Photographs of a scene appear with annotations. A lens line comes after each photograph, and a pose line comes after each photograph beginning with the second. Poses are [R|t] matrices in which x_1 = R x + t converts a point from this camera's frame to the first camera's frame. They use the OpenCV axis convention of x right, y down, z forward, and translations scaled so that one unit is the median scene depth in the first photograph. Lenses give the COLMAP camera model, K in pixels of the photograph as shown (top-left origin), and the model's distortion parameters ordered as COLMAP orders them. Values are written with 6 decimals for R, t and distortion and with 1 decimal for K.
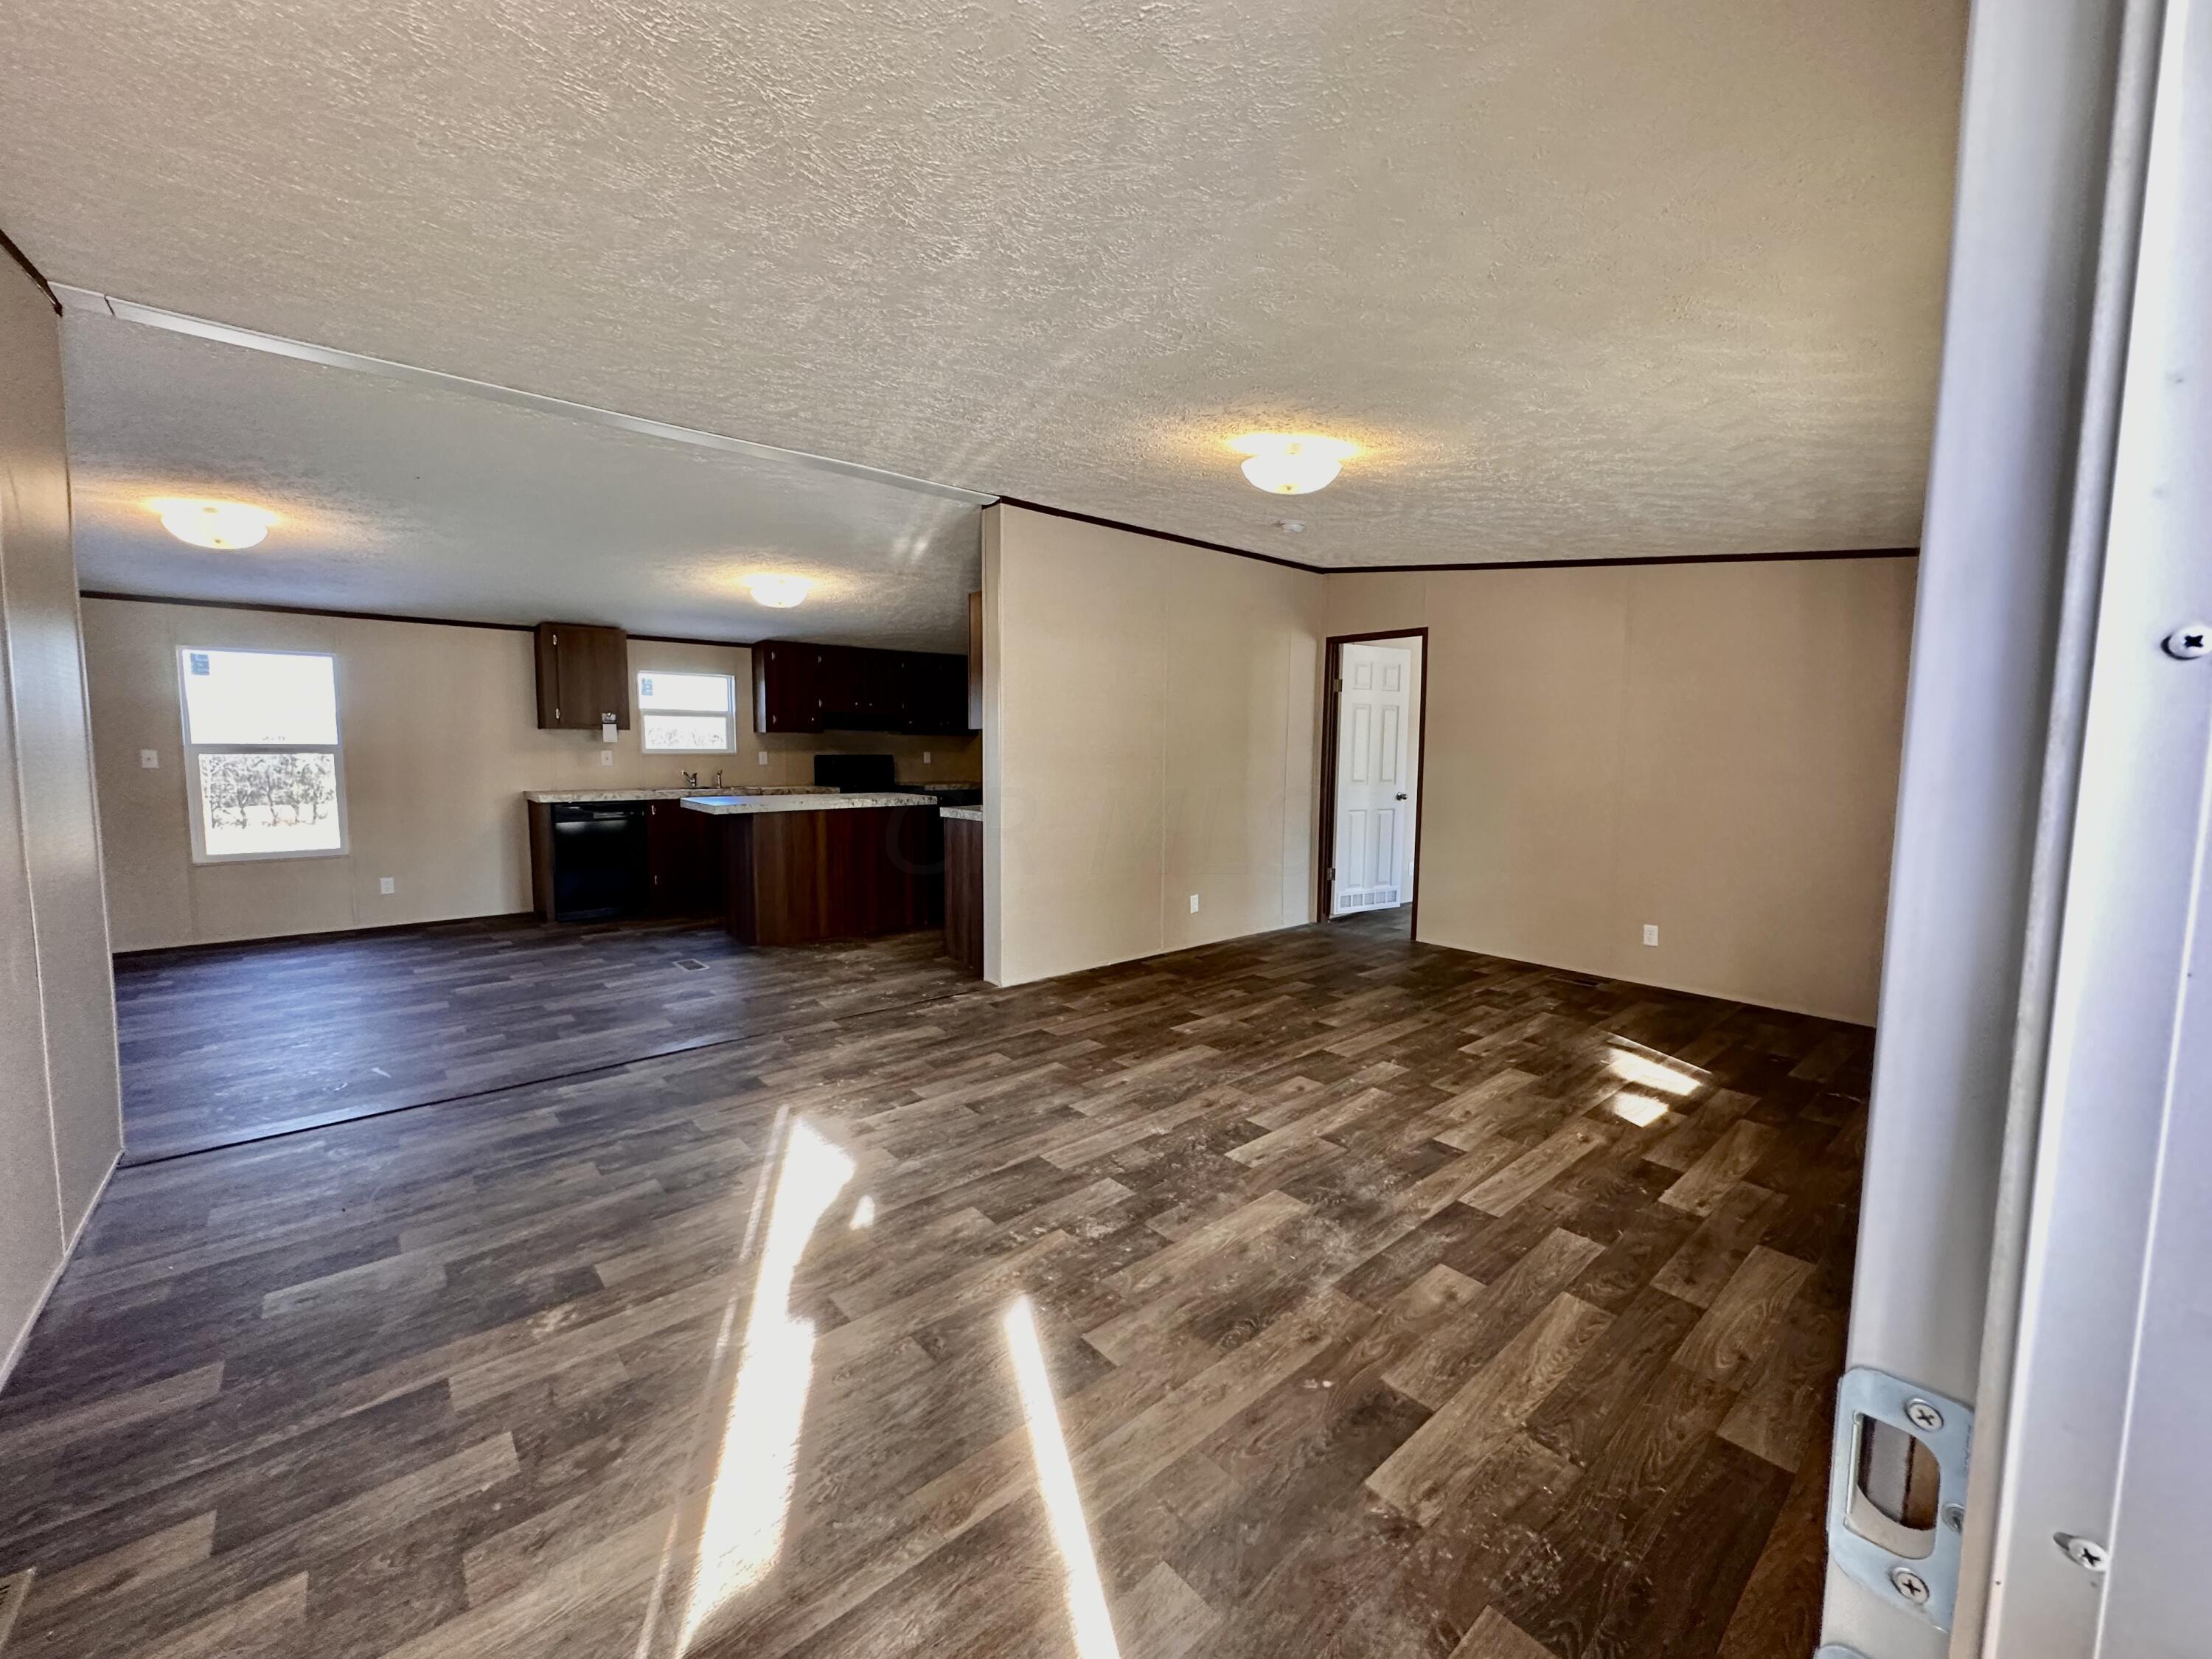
lens RADIAL K [[883.3, 0, 1102.9], [0, 883.3, 824.2], [0, 0, 1]] dist [-0.001371, 0.000117]
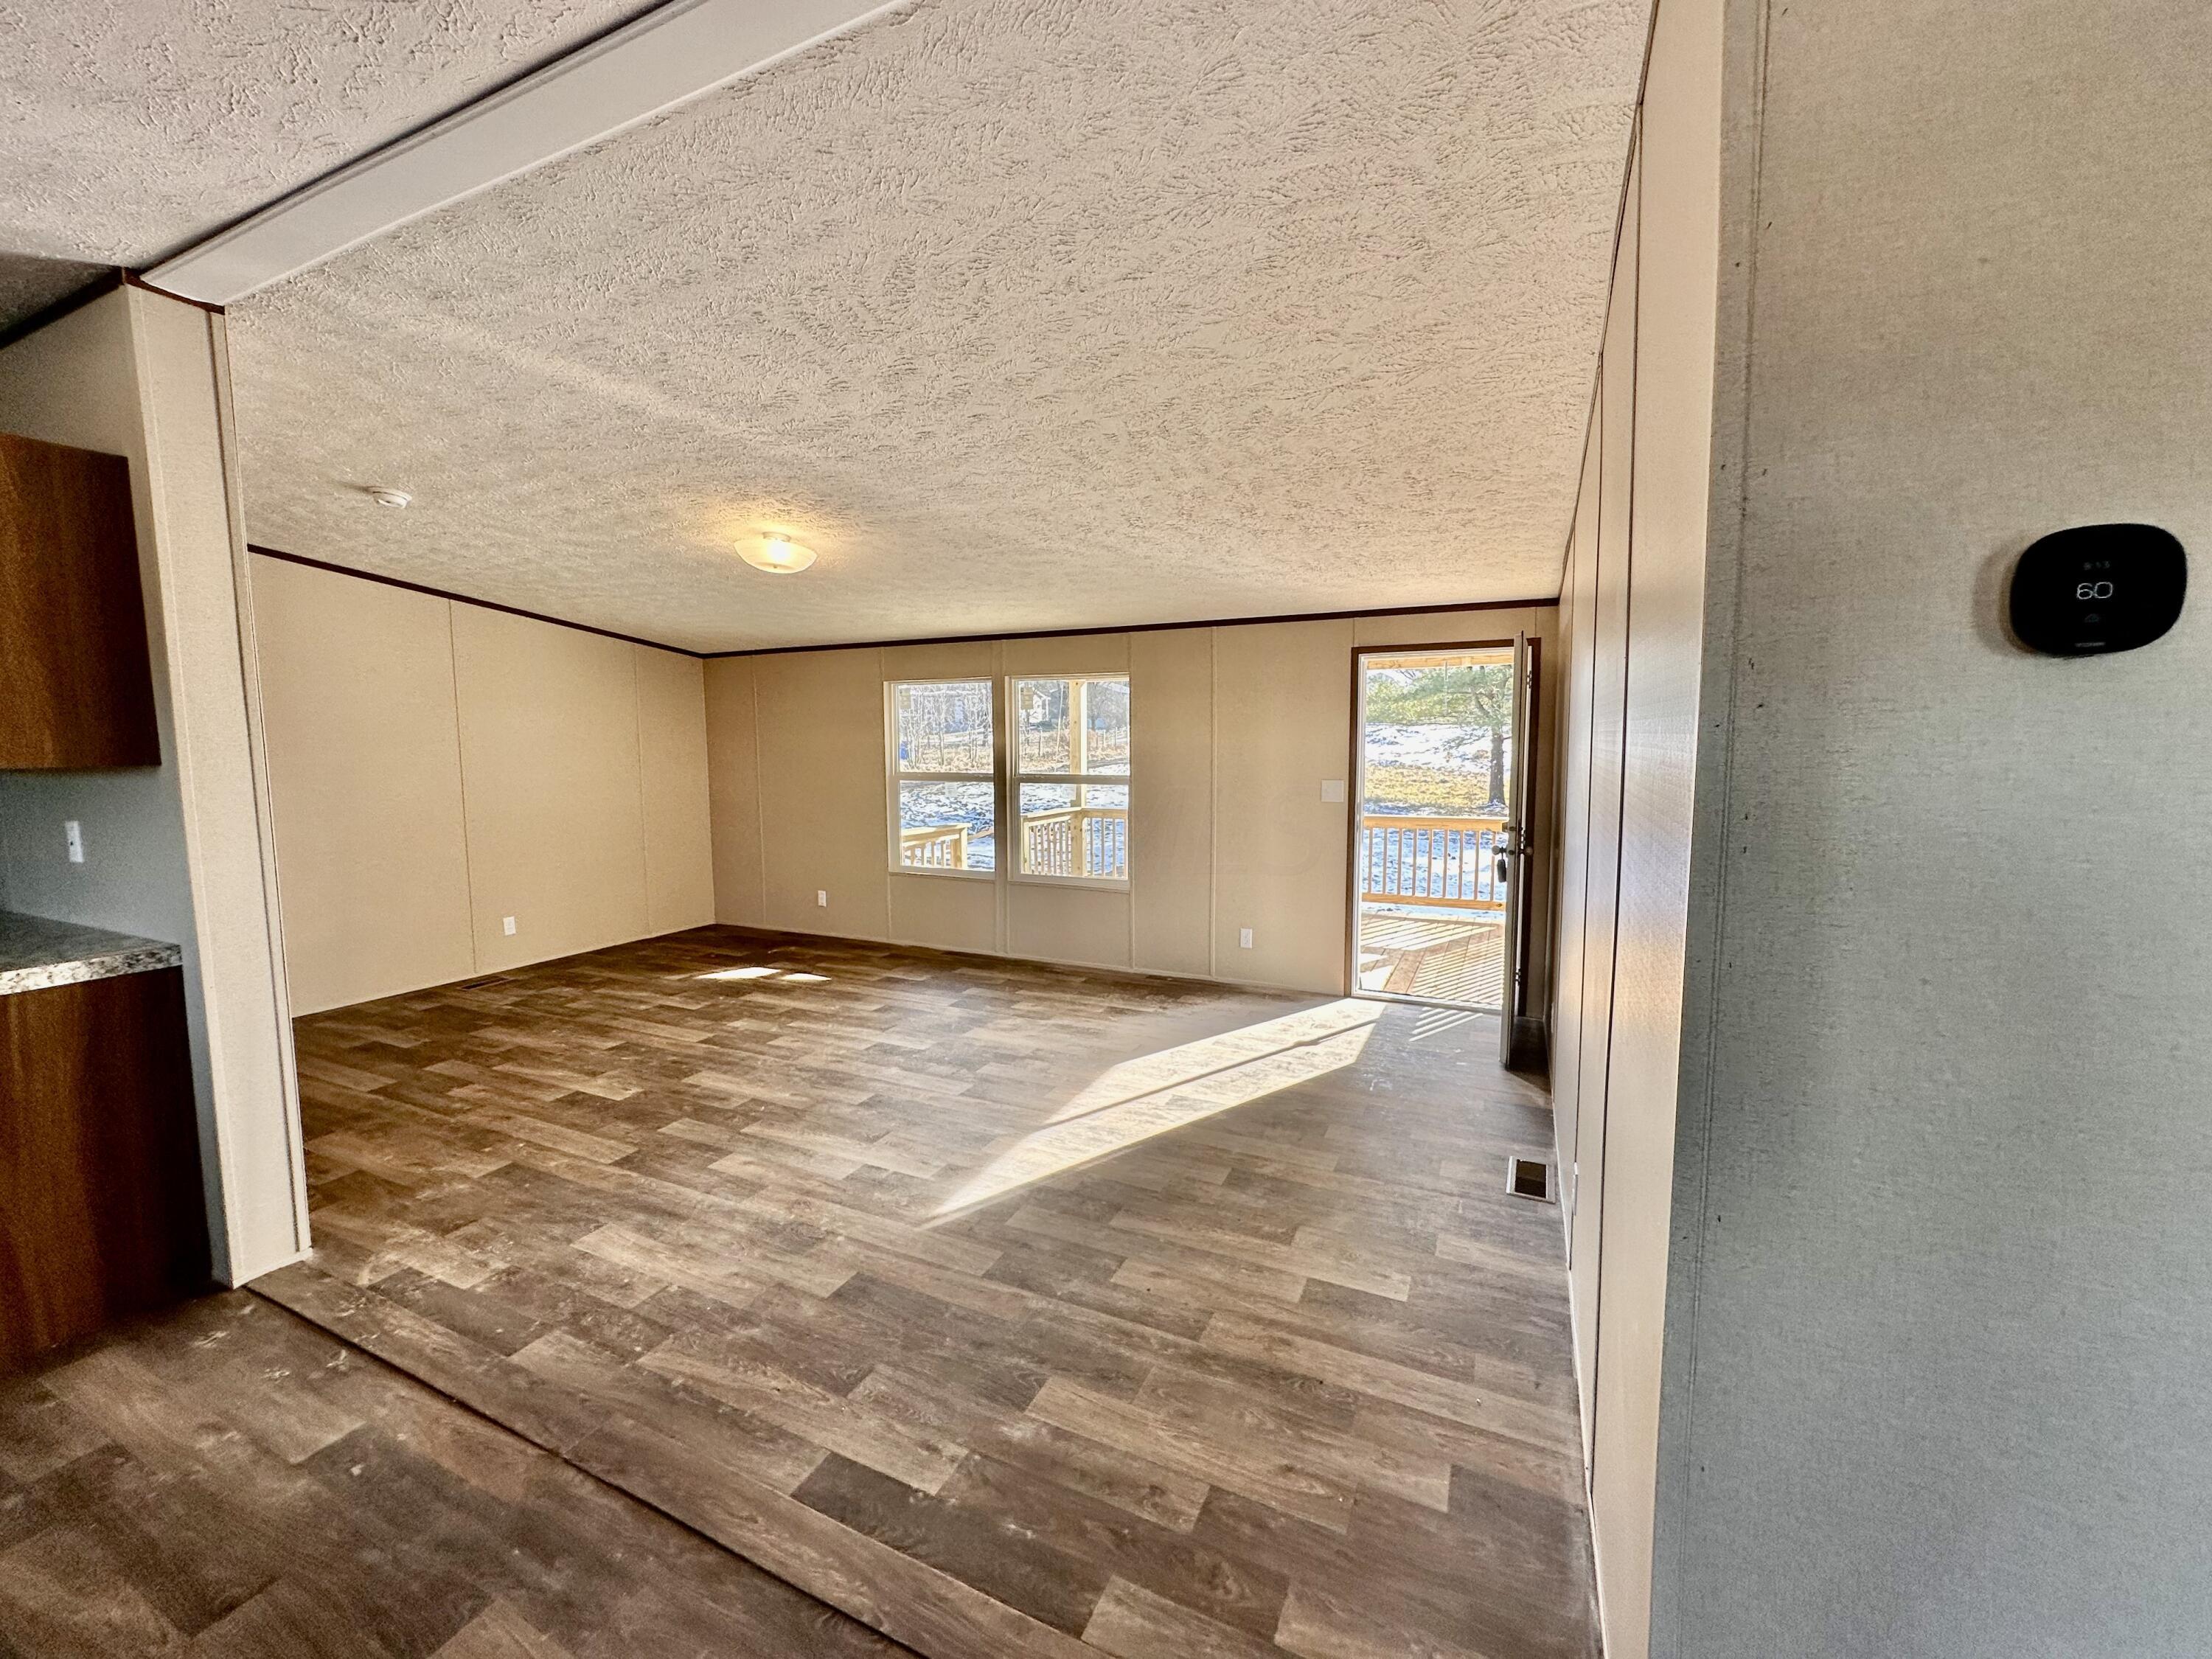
lens RADIAL K [[883.3, 0, 1102.9], [0, 883.3, 824.2], [0, 0, 1]] dist [-0.001371, 0.000117]
pose [[-0.409417, -0.090115, 0.907886, -0.939778], [0.082470, 0.987381, 0.135195, -0.125799], [-0.908612, 0.130225, -0.396819, 0.919025]]
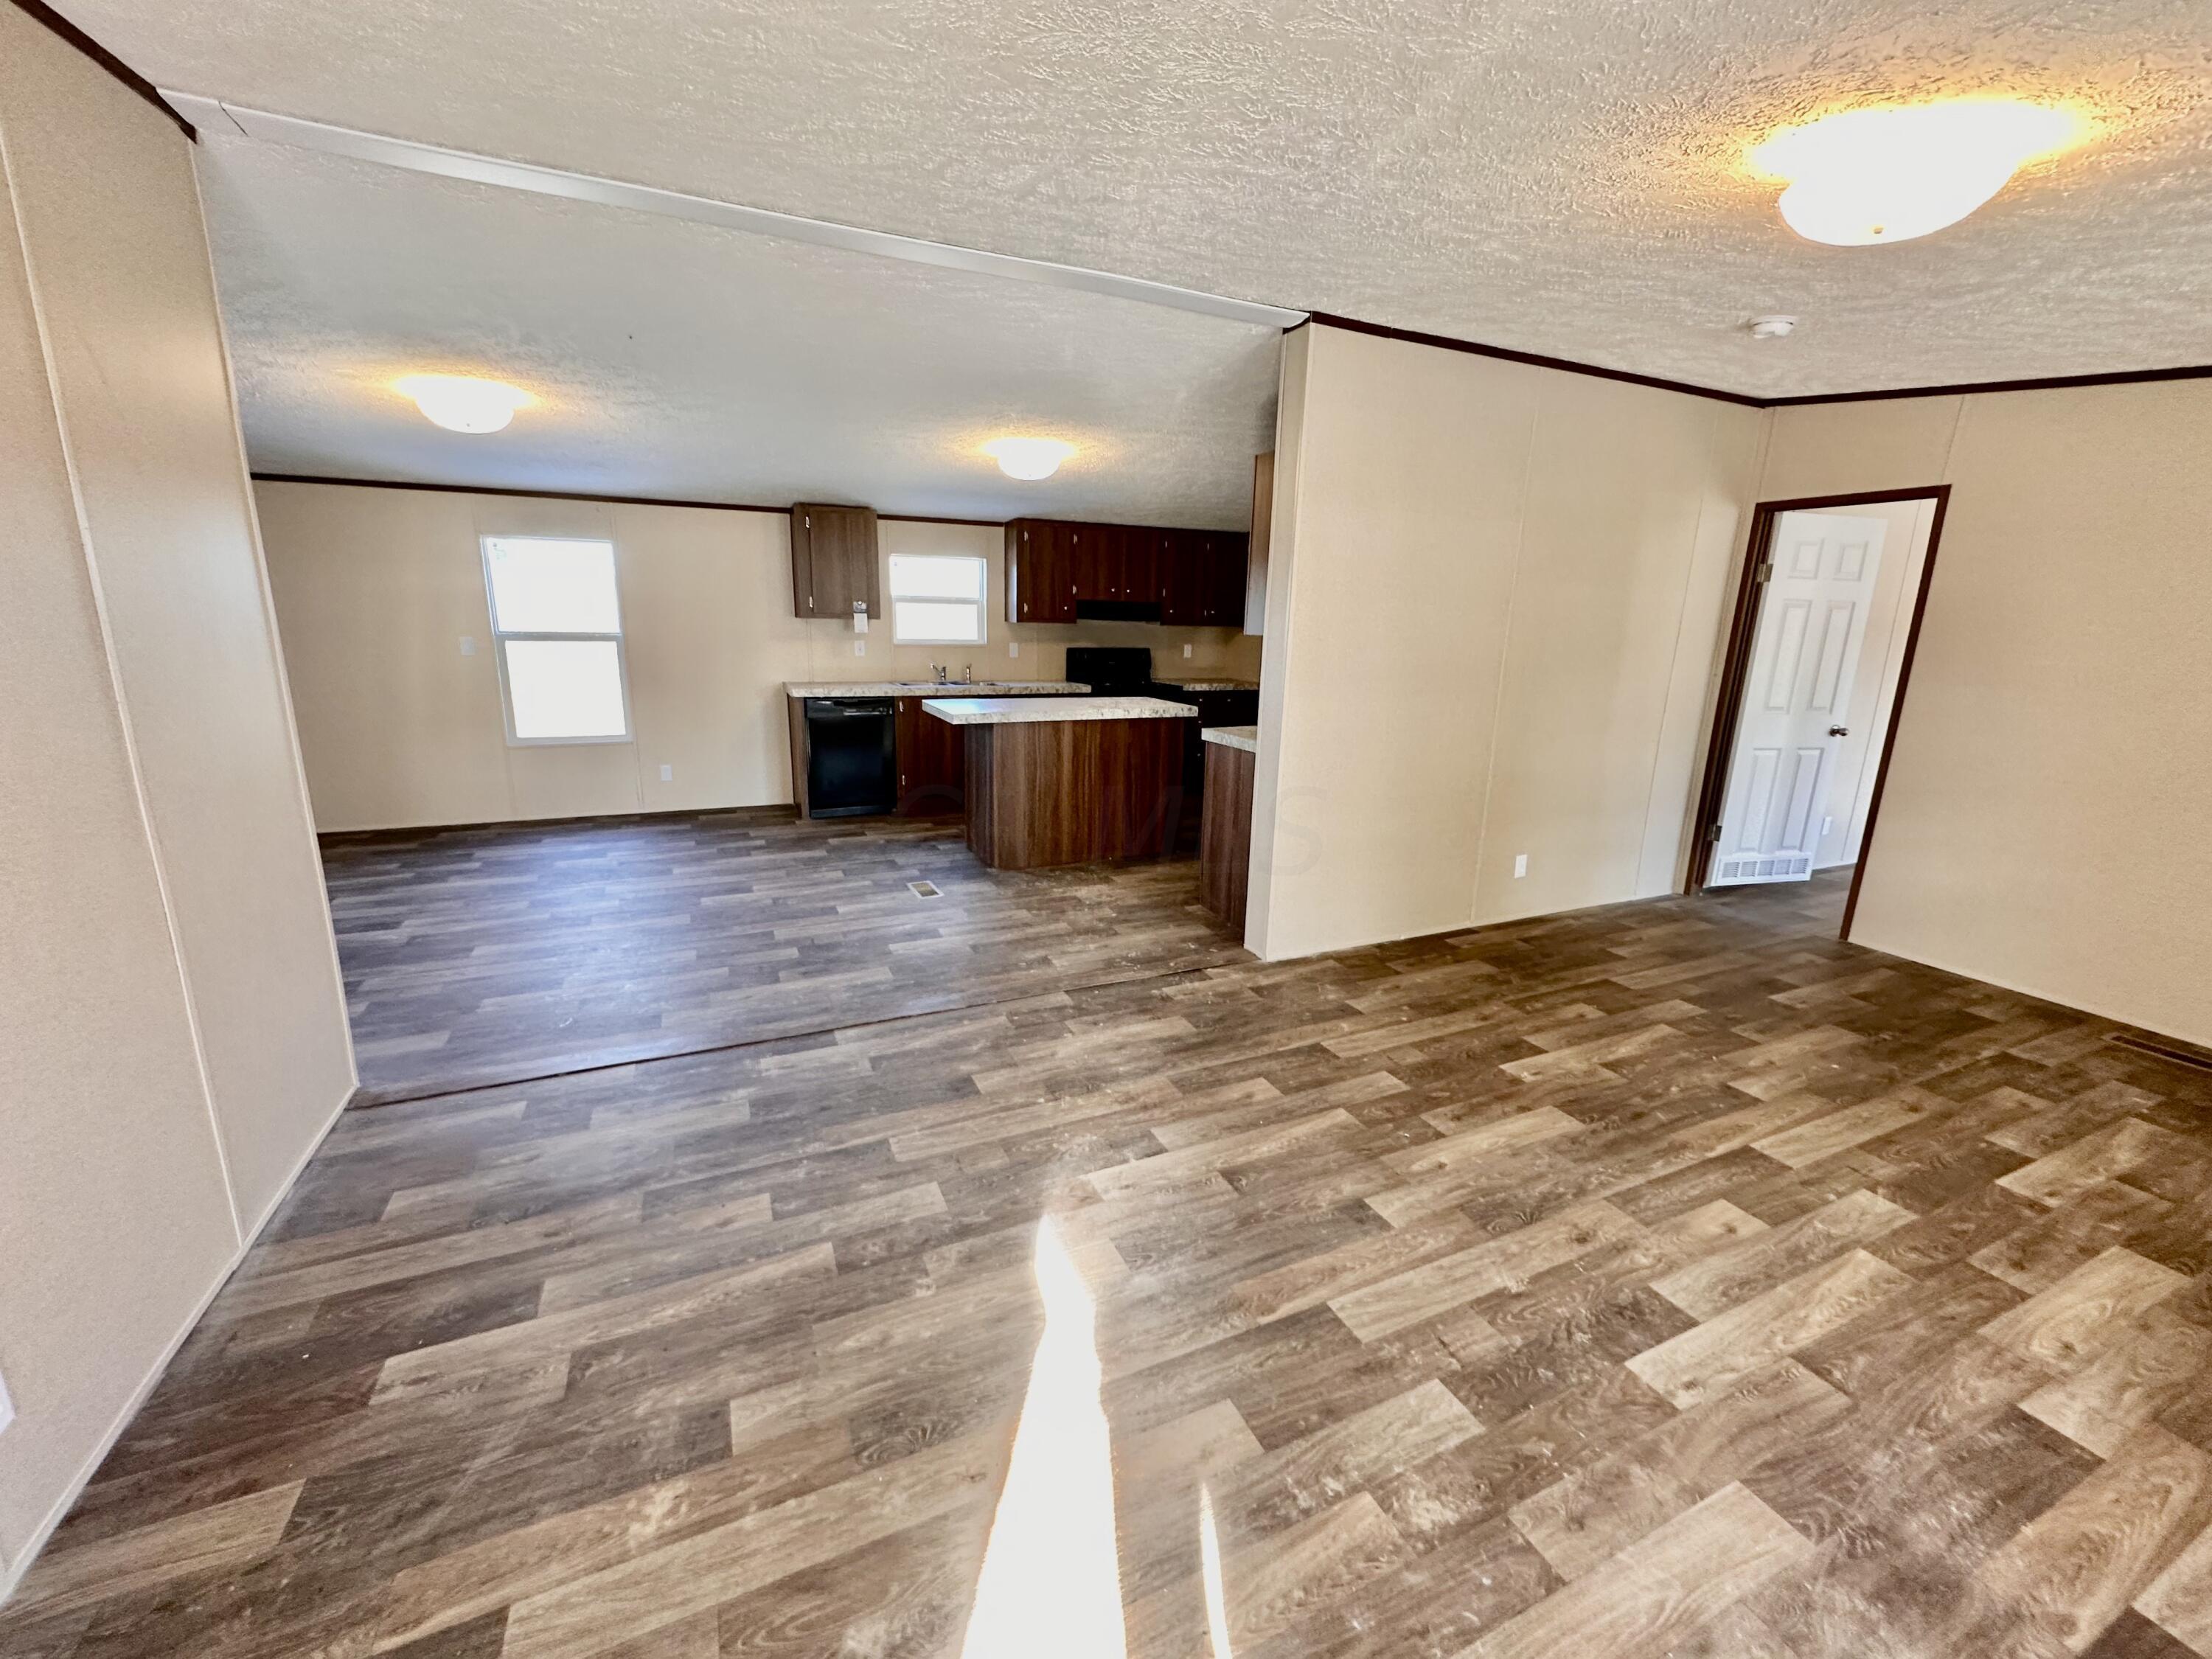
lens RADIAL K [[883.3, 0, 1102.9], [0, 883.3, 824.2], [0, 0, 1]] dist [-0.001371, 0.000117]
pose [[0.959200, 0.078039, -0.271744, -0.058791], [-0.039652, 0.988784, 0.143996, -0.063350], [0.279933, -0.127346, 0.951536, 0.247142]]
